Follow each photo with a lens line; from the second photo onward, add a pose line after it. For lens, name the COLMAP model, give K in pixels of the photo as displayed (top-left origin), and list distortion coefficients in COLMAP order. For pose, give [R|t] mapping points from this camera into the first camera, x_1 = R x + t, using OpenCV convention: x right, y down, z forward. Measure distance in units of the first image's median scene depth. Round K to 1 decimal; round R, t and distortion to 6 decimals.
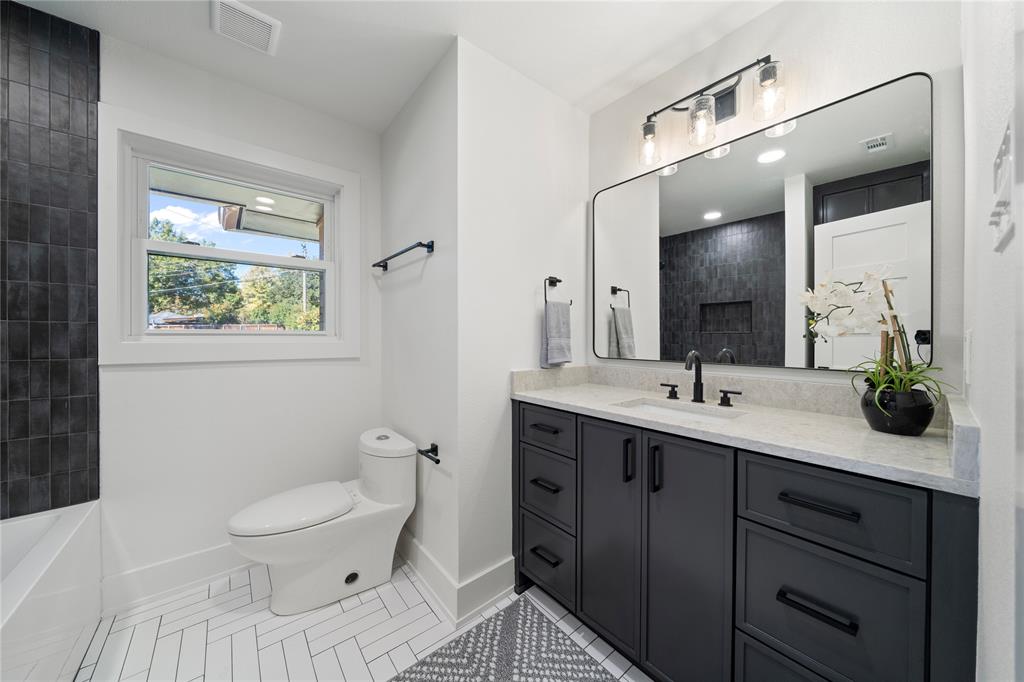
lens RADIAL K [[354.3, 0, 513.3], [0, 354.3, 337.5], [0, 0, 1]] dist [-0.002528, -0.000142]
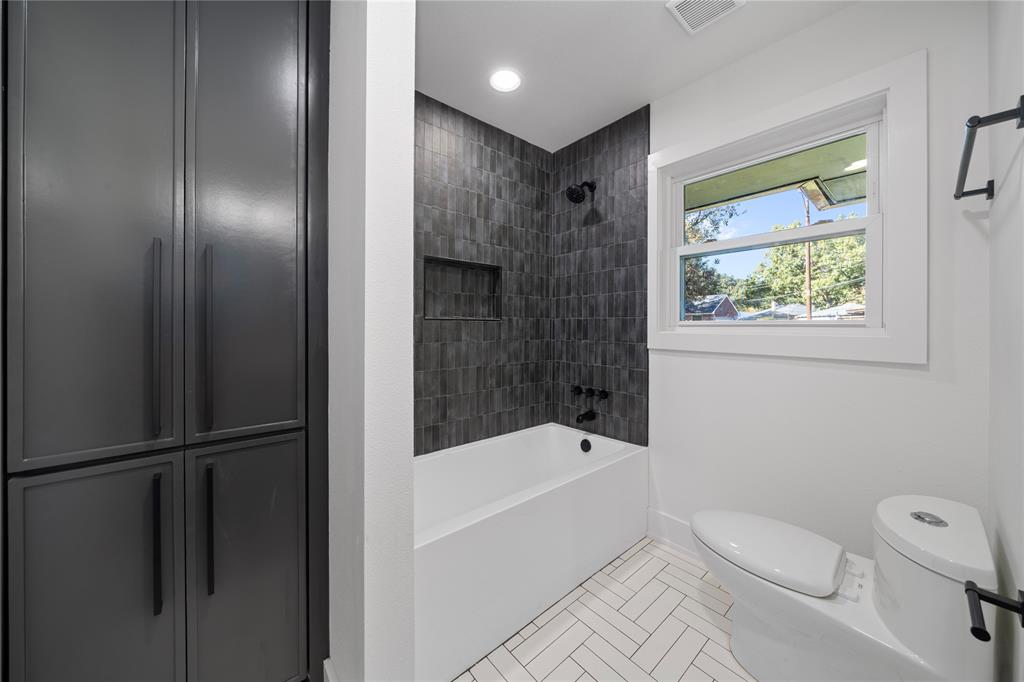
lens RADIAL K [[354.3, 0, 510.2], [0, 354.3, 327.8], [0, 0, 1]] dist [-0.002528, -0.000142]
pose [[0.021318, 0.002515, -0.999770, 0.179950], [-0.004865, 0.999985, 0.002412, -0.002787], [0.999761, 0.004812, 0.021330, 0.443514]]
